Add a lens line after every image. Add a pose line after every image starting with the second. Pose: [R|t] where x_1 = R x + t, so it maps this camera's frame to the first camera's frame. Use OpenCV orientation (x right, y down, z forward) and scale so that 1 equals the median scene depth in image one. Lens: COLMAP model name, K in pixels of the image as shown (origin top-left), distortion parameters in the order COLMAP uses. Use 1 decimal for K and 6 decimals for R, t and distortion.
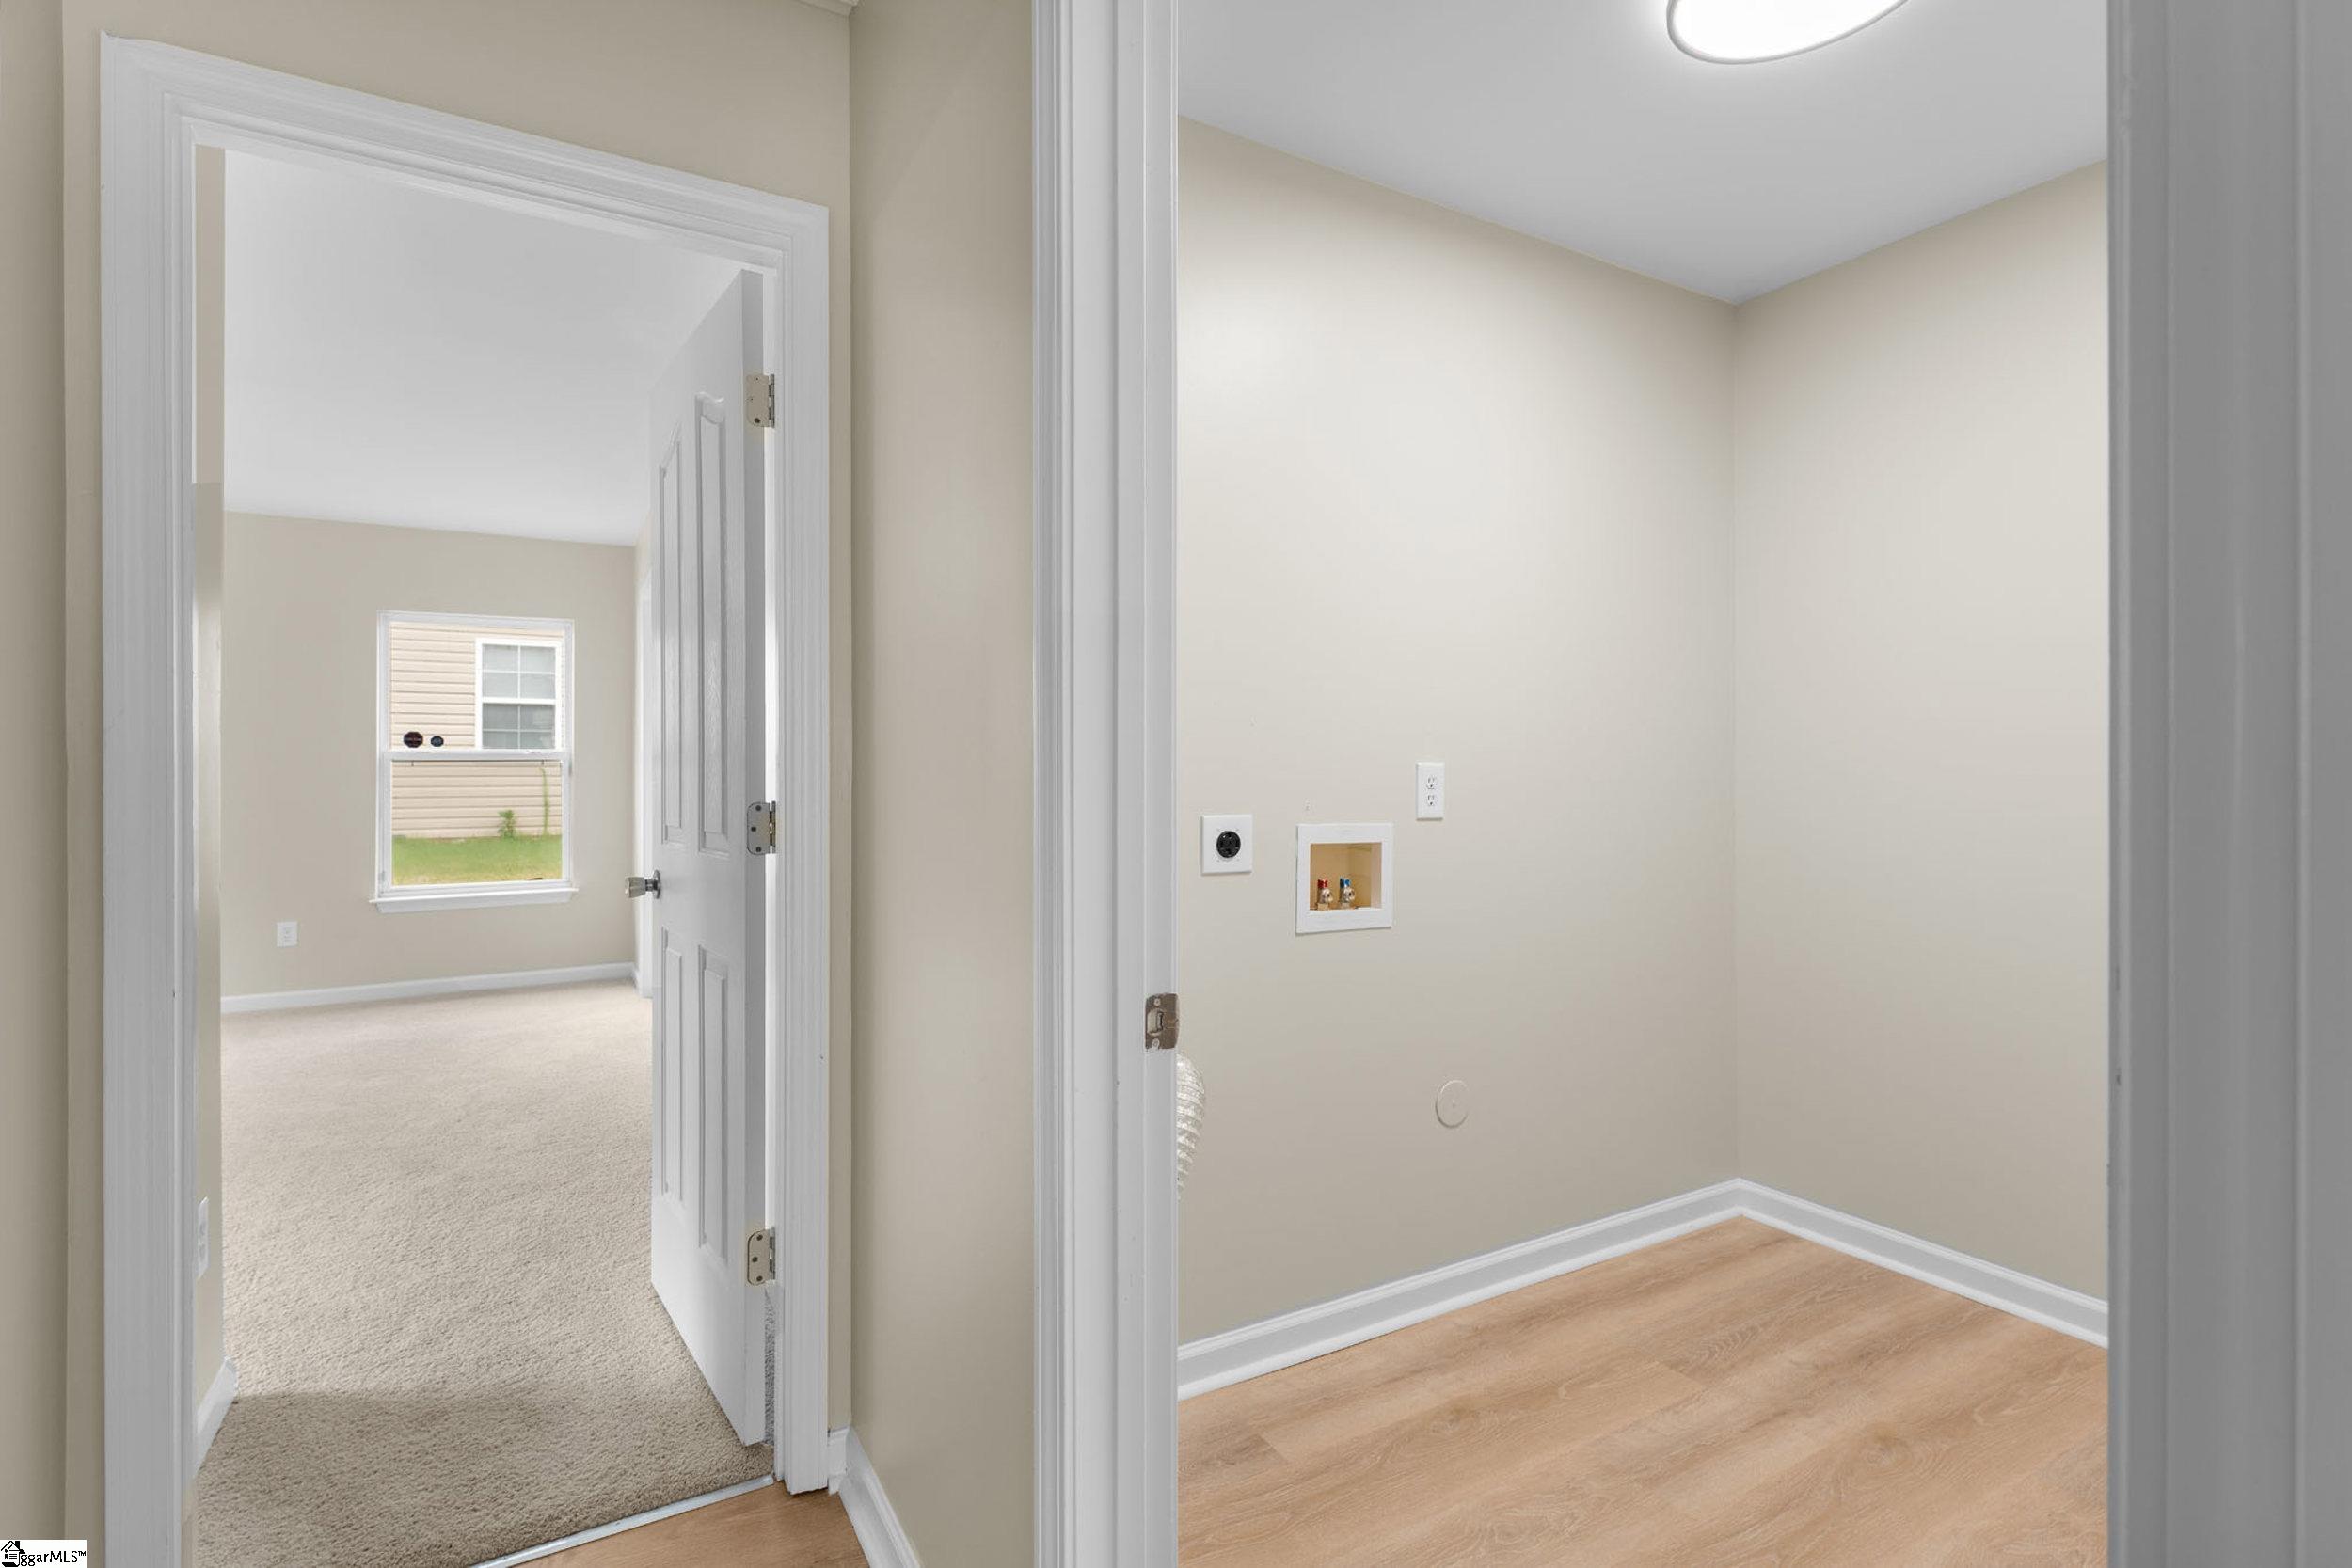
lens RADIAL K [[1108.9, 0, 1191.7], [0, 1108.9, 775.3], [0, 0, 1]] dist [0.000592, -0.000577]
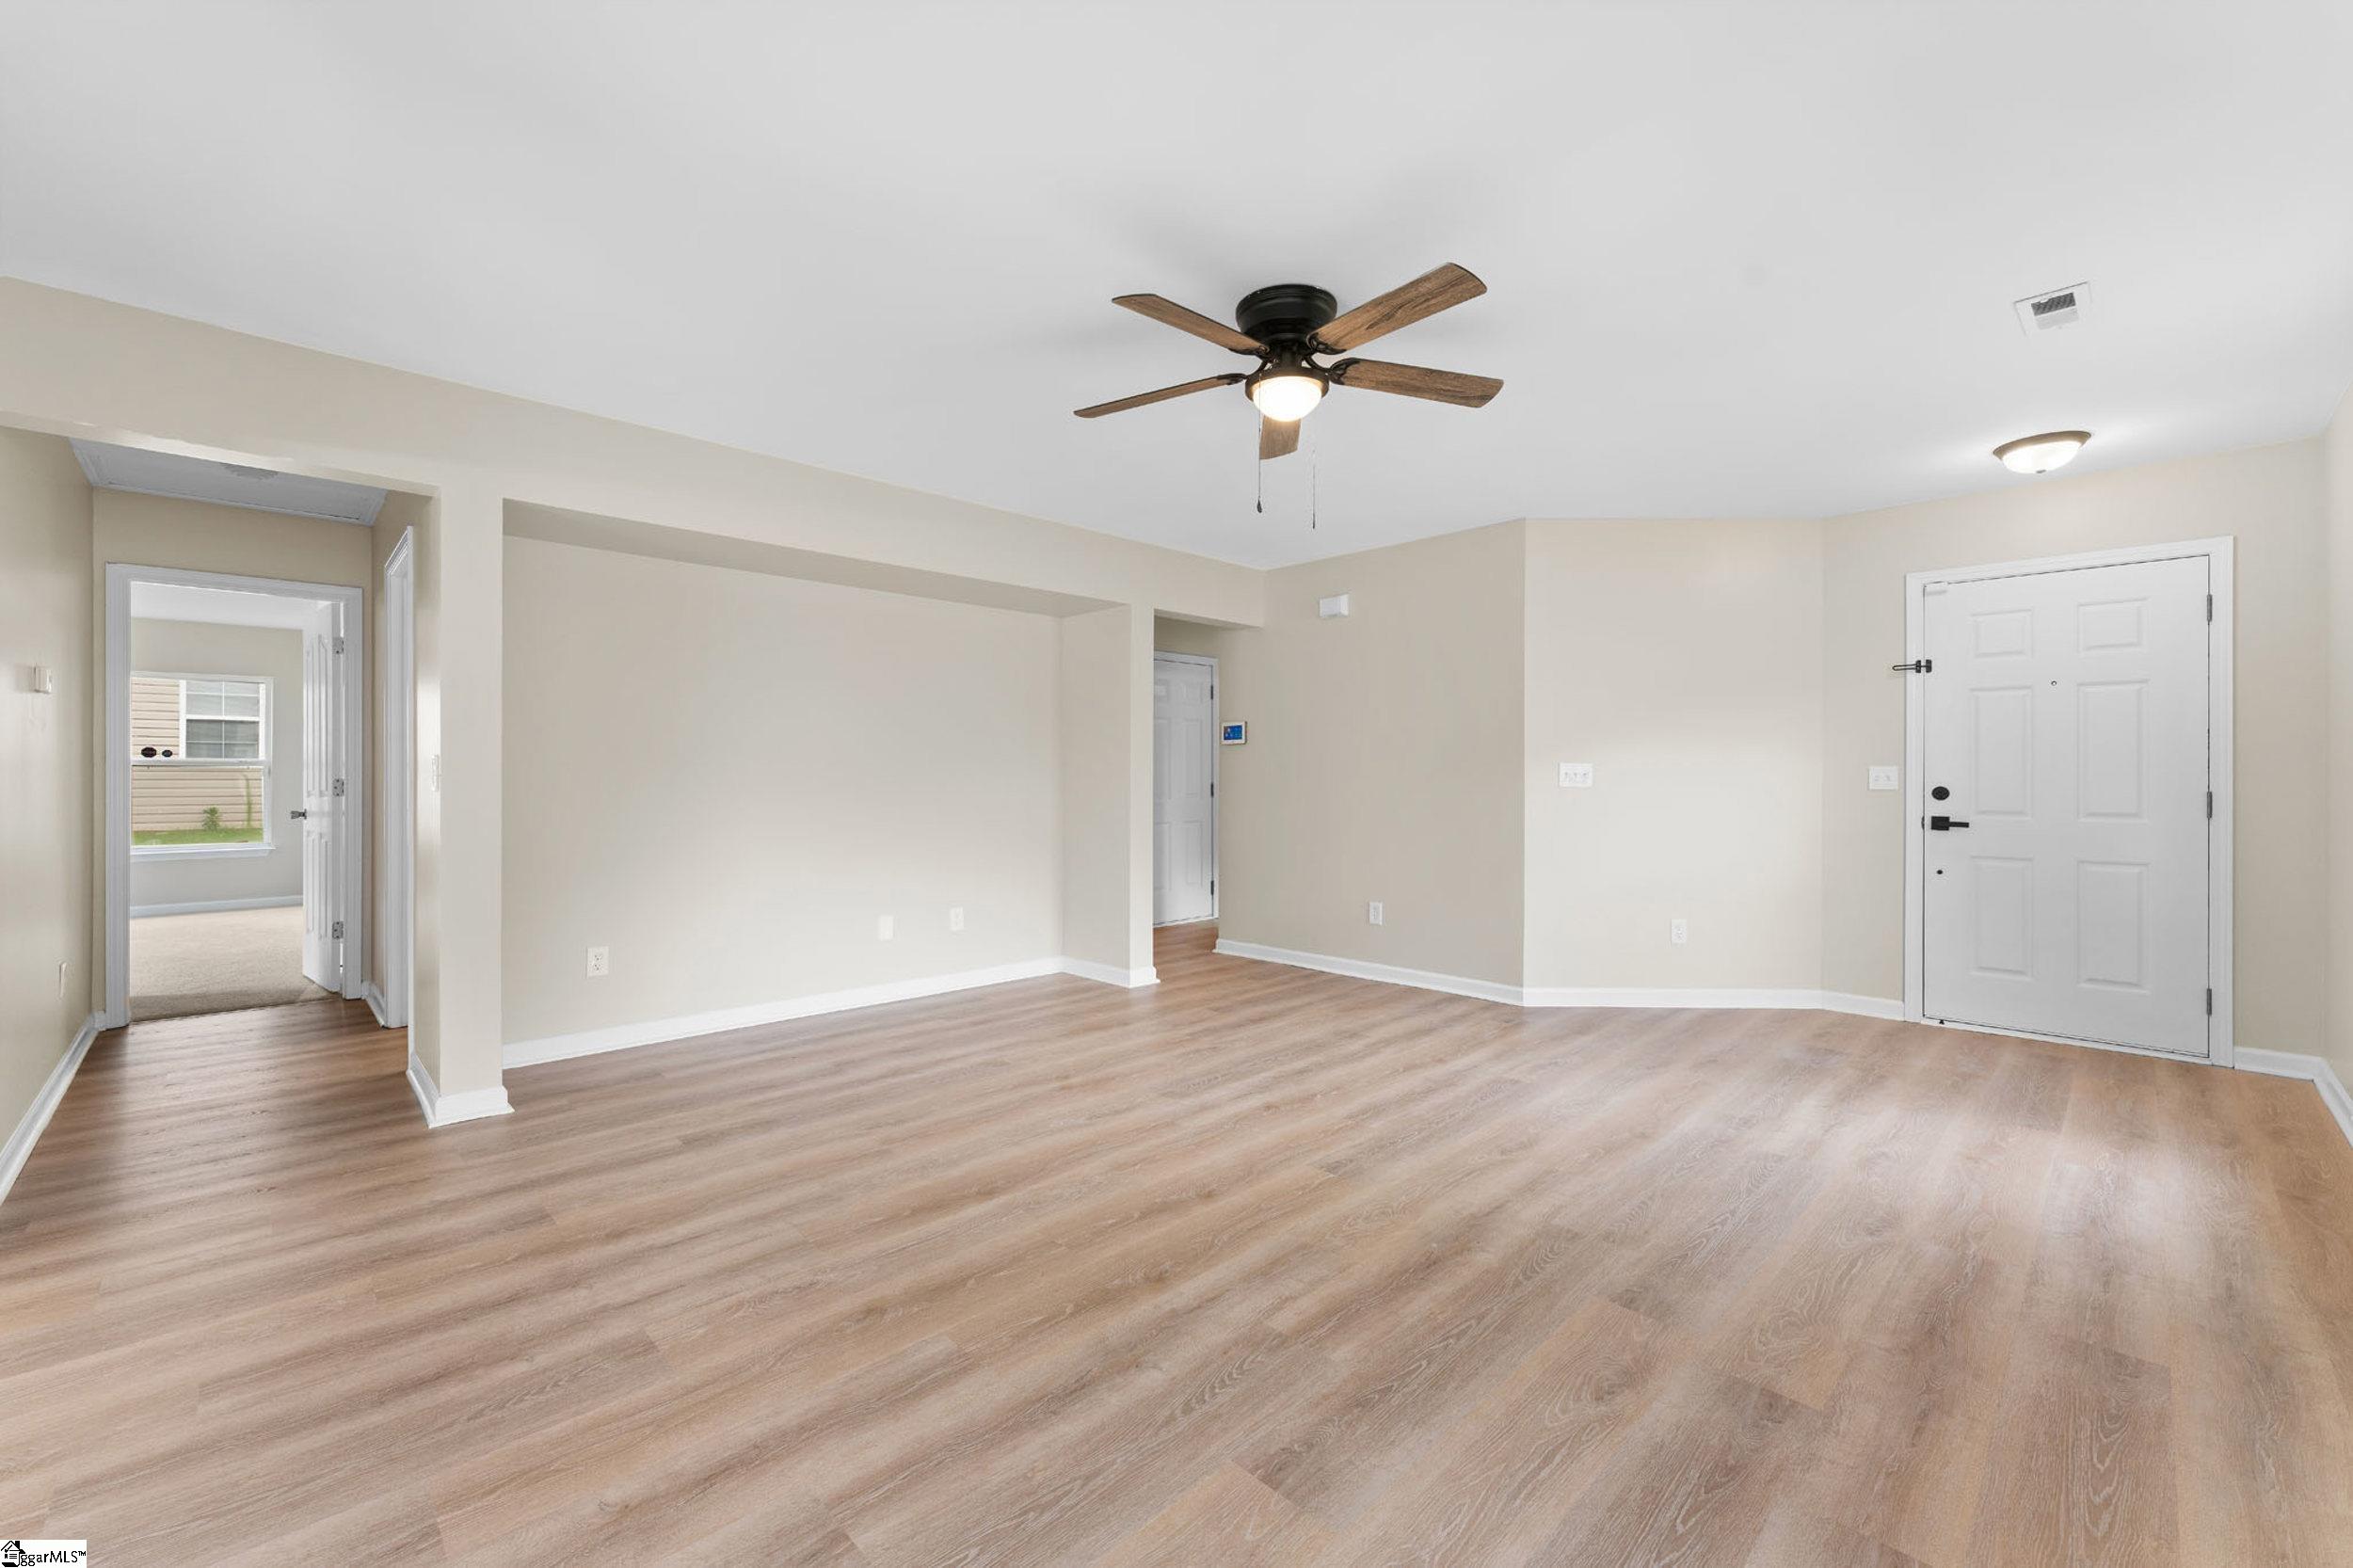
lens RADIAL K [[965.8, 0, 1198.2], [0, 965.8, 776.6], [0, 0, 1]] dist [-0.001457, -0.001365]
pose [[0.968568, 0.004954, 0.248701, 0.173017], [-0.002305, 0.999937, -0.010940, 0.005927], [-0.248740, 0.010023, 0.968518, -0.299247]]
